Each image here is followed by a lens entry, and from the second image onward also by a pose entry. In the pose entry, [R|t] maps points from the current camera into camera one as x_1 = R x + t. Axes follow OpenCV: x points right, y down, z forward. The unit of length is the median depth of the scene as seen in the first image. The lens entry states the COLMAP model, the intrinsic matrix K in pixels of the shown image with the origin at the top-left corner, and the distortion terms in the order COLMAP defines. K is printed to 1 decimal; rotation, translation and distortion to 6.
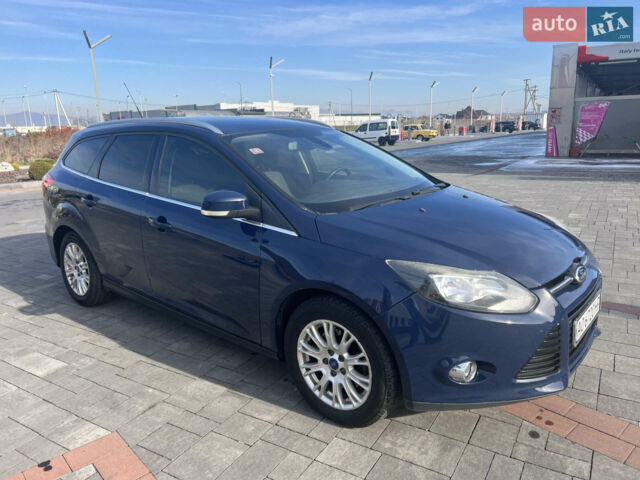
lens RADIAL K [[478.7, 0, 320.0], [0, 478.7, 240.0], [0, 0, 1]] dist [0.058290, -0.066262]
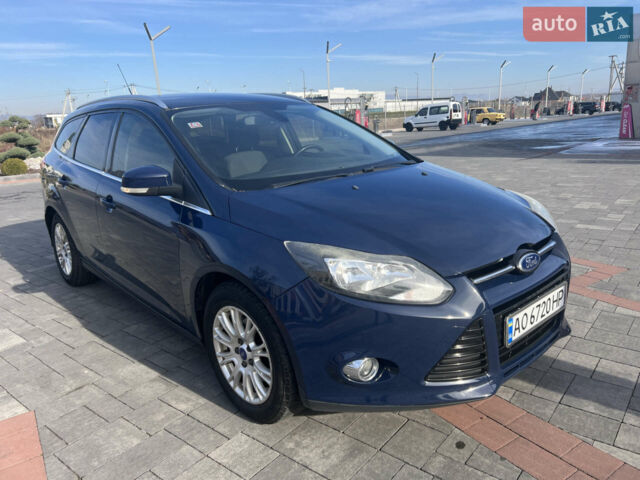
lens RADIAL K [[480.3, 0, 320.0], [0, 480.3, 240.0], [0, 0, 1]] dist [0.017876, -0.002886]
pose [[0.989705, 0.014716, -0.142364, 0.265727], [-0.011313, 0.999631, 0.024685, 0.013315], [0.142675, -0.022820, 0.989506, 0.100550]]
